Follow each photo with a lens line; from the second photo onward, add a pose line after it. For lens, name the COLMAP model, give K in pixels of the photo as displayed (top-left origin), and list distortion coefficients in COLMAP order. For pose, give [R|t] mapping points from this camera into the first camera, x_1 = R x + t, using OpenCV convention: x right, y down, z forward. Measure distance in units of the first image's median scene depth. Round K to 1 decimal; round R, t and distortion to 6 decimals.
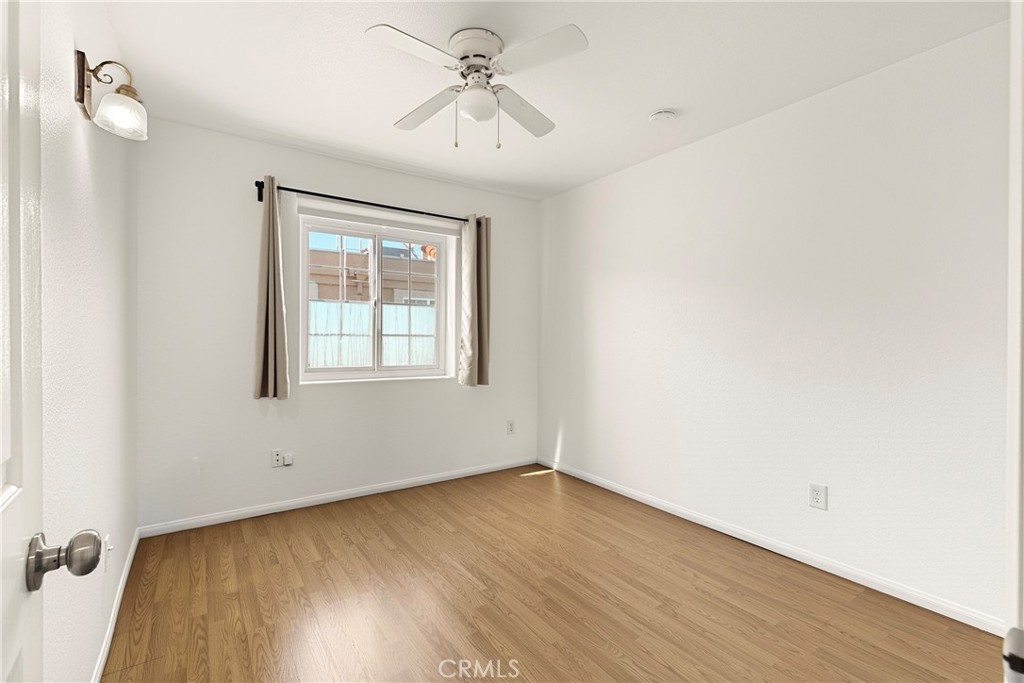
lens RADIAL K [[457.8, 0, 512.0], [0, 457.8, 341.5], [0, 0, 1]] dist [0.004075, 0.000168]
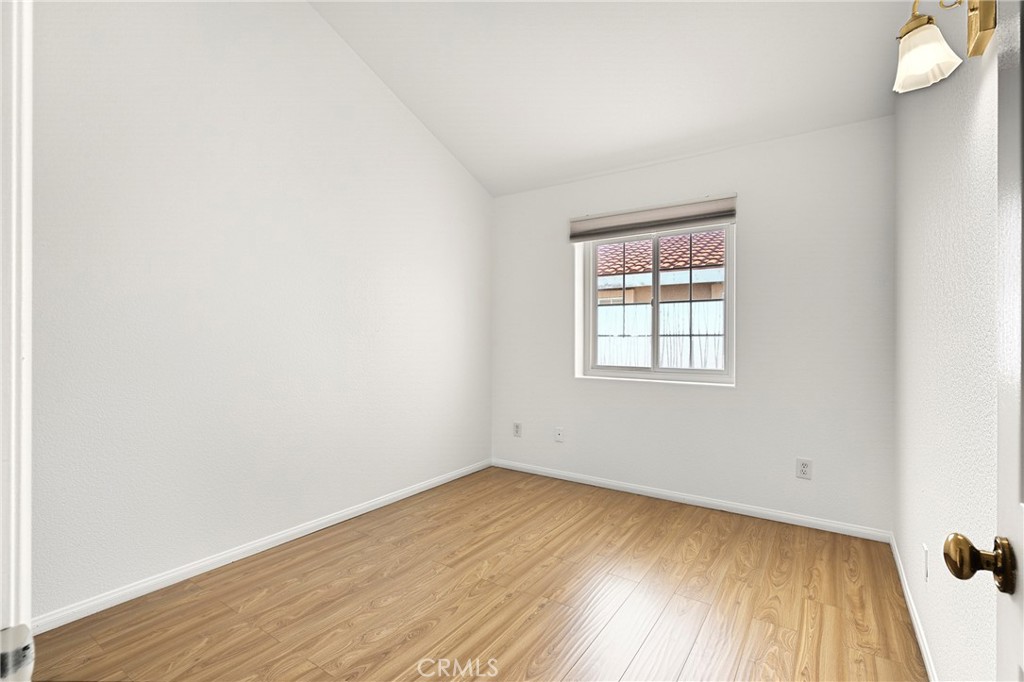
lens RADIAL K [[457.8, 0, 512.0], [0, 457.8, 341.0], [0, 0, 1]] dist [0.004075, 0.000168]
pose [[0.343933, 0.001668, -0.938993, 0.582597], [-0.008495, 0.999963, -0.001335, 0.002042], [0.938956, 0.008436, 0.343934, 0.425243]]
